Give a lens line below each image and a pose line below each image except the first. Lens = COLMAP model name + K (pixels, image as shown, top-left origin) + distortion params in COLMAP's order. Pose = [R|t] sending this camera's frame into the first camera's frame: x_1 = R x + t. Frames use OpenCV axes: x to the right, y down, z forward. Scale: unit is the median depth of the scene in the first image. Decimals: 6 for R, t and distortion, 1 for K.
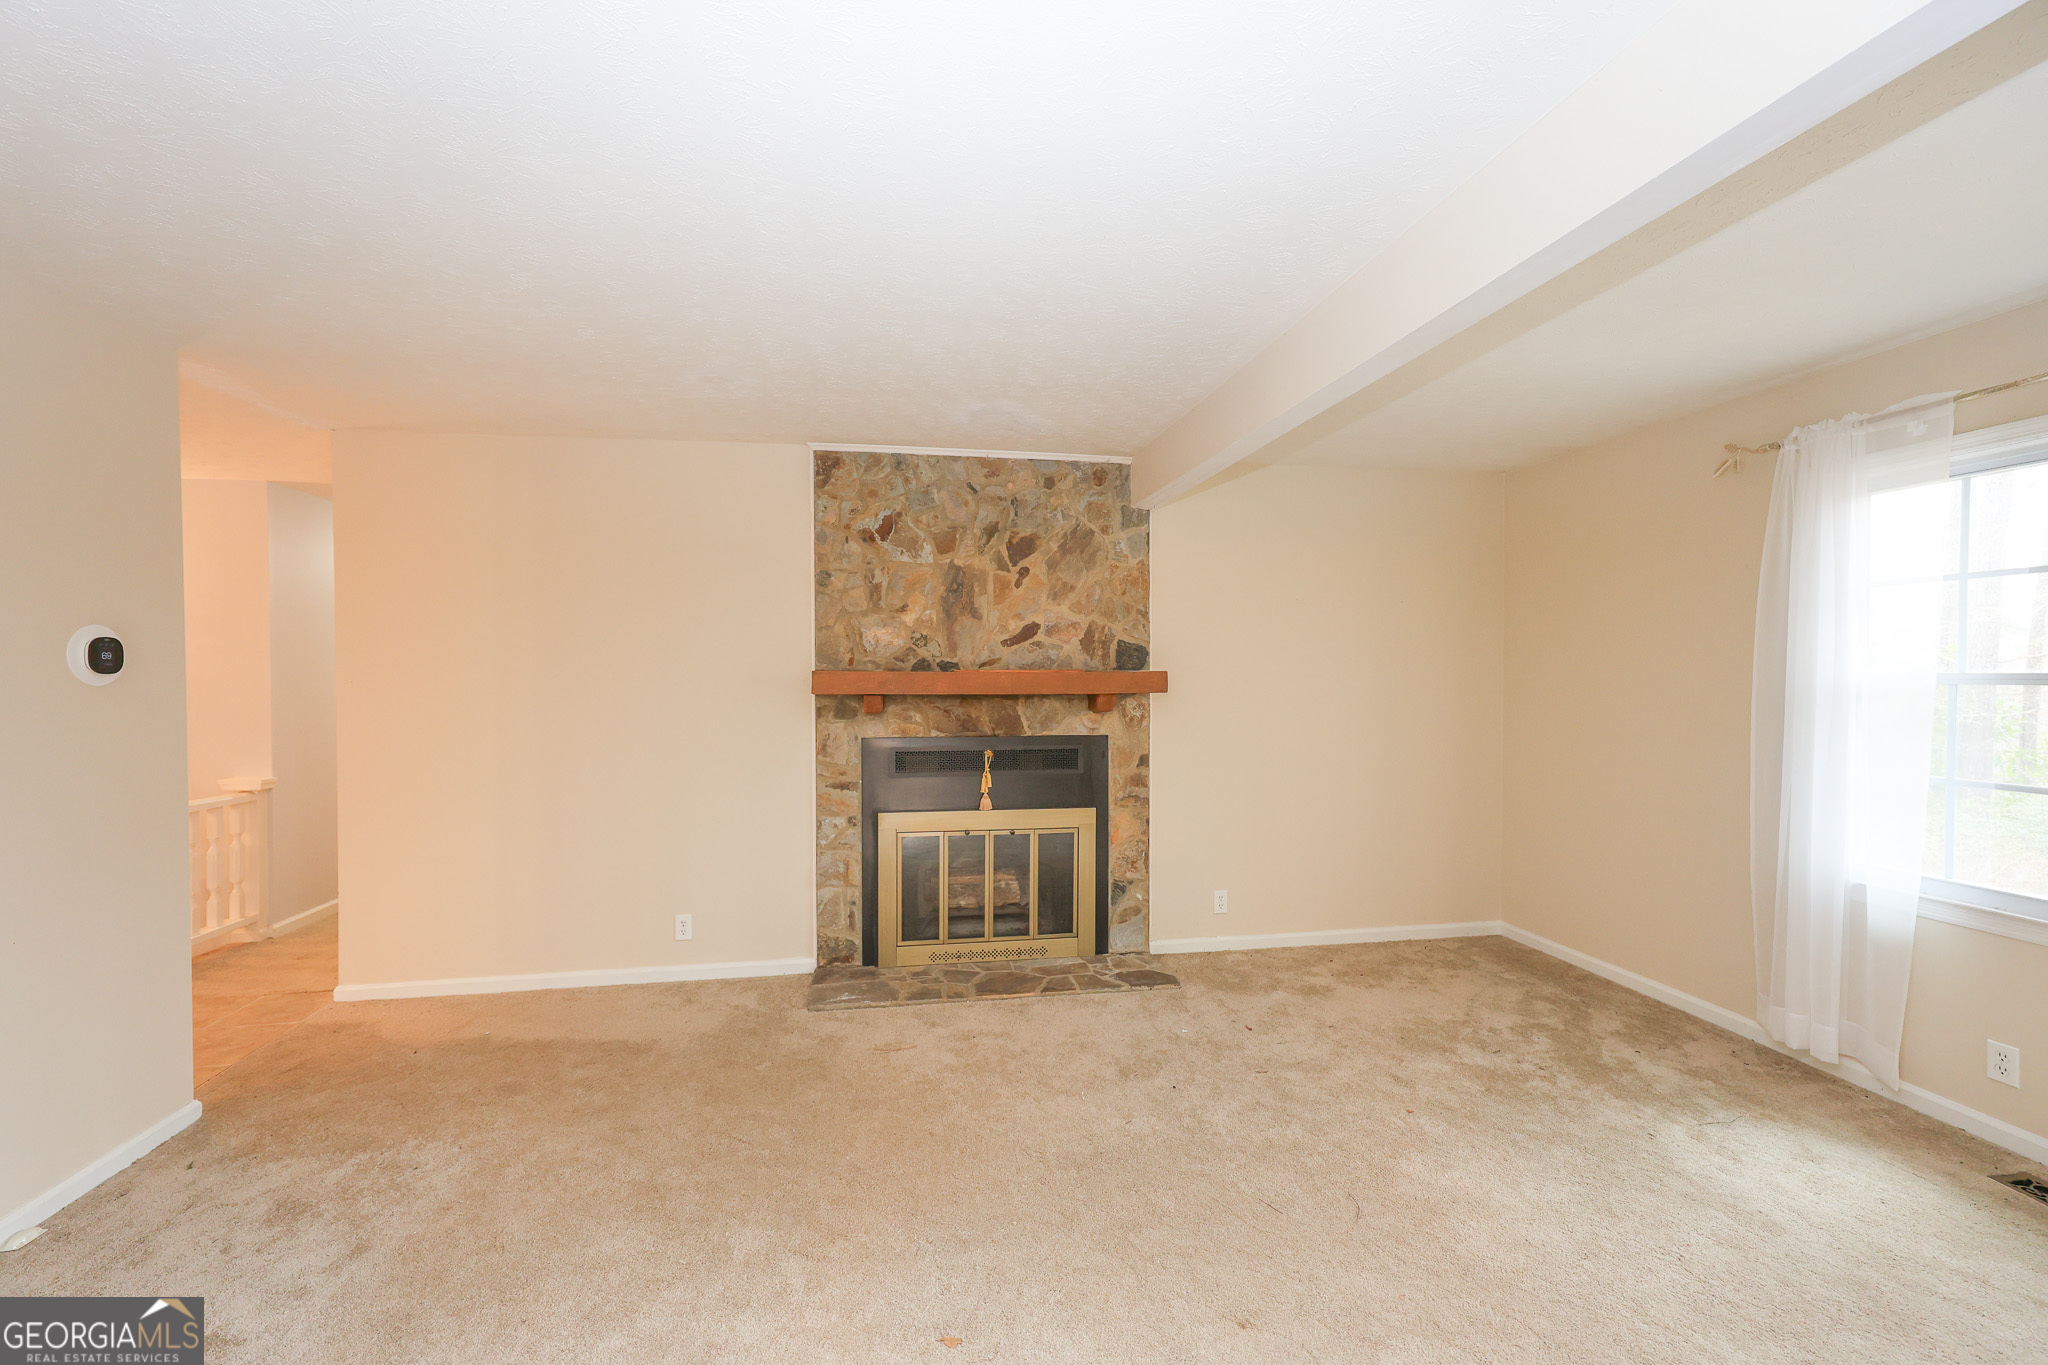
lens RADIAL K [[825.2, 0, 1013.3], [0, 825.2, 689.1], [0, 0, 1]] dist [0.003026, -0.000219]
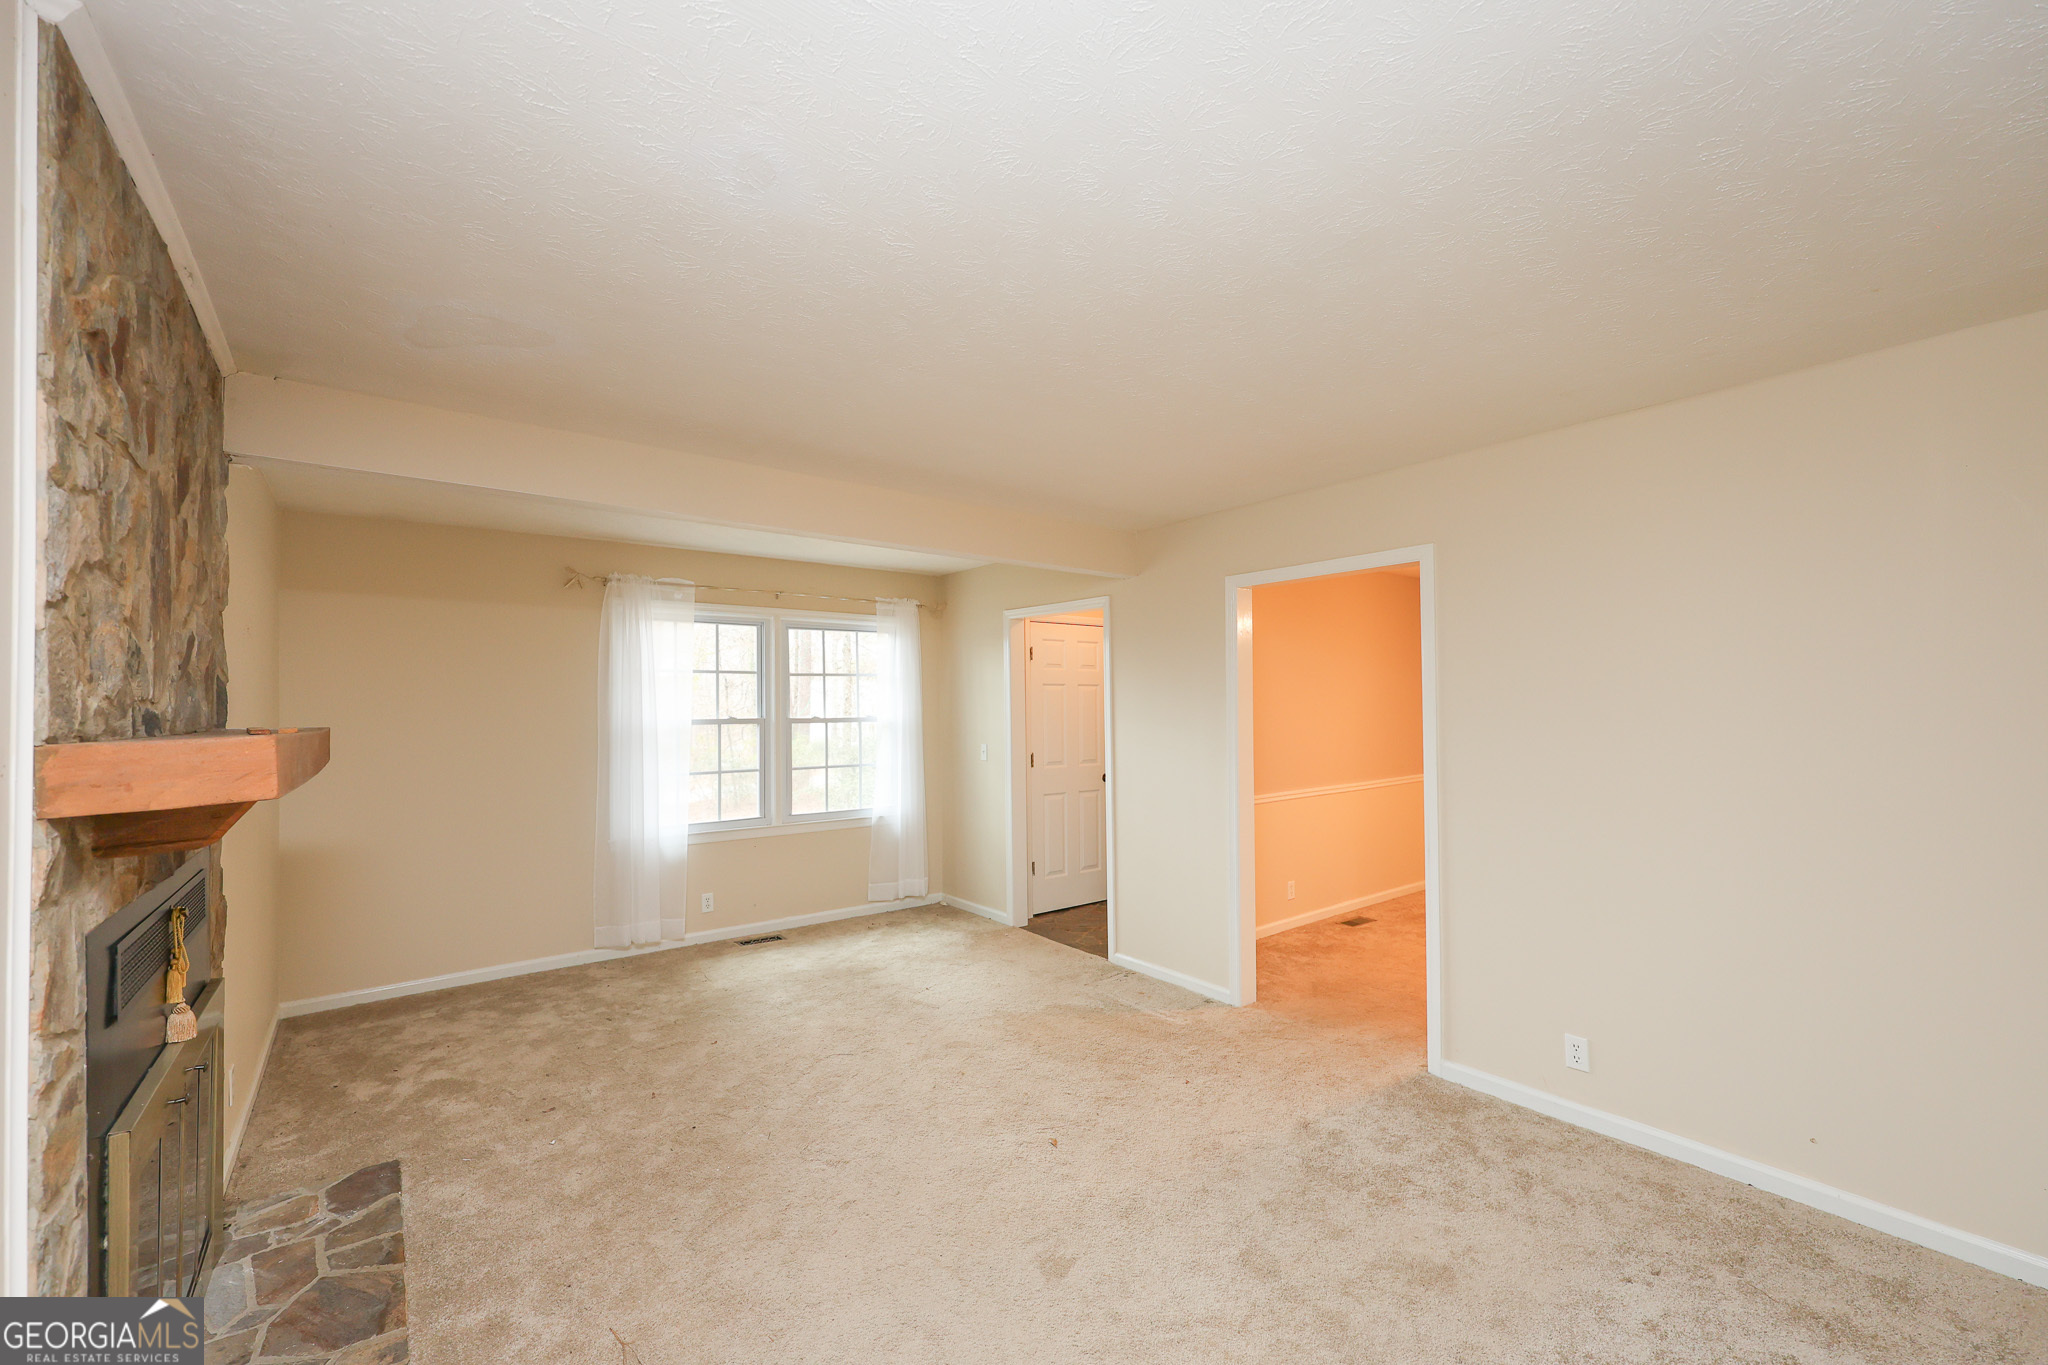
lens RADIAL K [[825.2, 0, 1033.3], [0, 825.2, 692.9], [0, 0, 1]] dist [0.003026, -0.000219]
pose [[-0.486699, 0.018903, 0.873365, -0.679437], [0.027494, 0.999602, -0.006313, -0.031779], [-0.873137, 0.020939, -0.487025, 0.820032]]
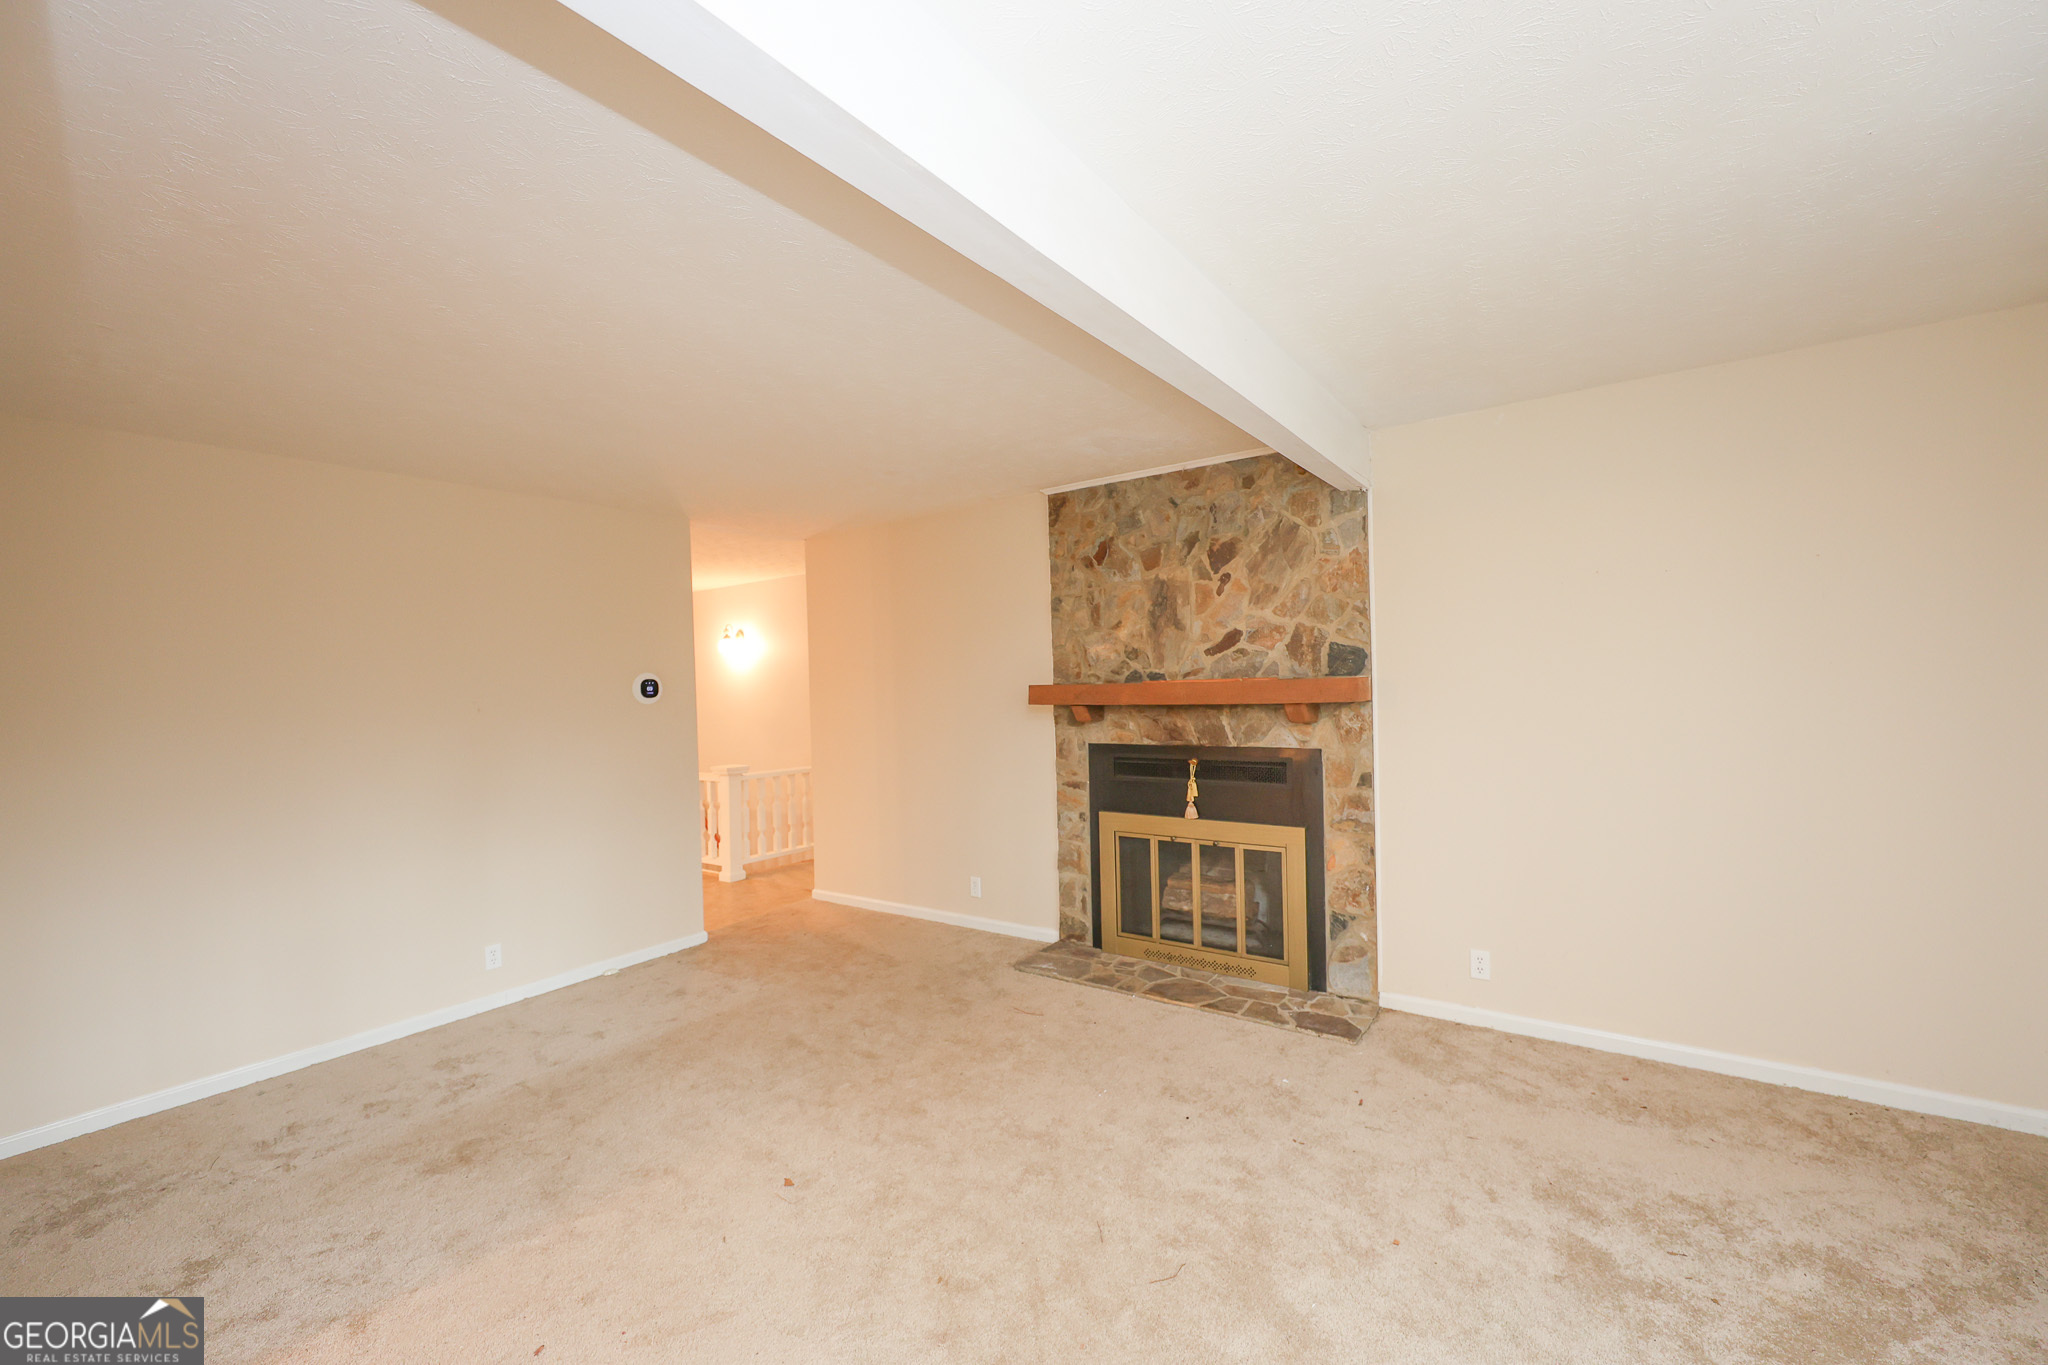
lens RADIAL K [[825.2, 0, 1013.3], [0, 825.2, 690.9], [0, 0, 1]] dist [0.003026, -0.000219]
pose [[0.711742, -0.012093, -0.702337, 0.531947], [0.014918, 0.999887, -0.002099, -0.010864], [0.702283, -0.008984, 0.711842, 0.132084]]
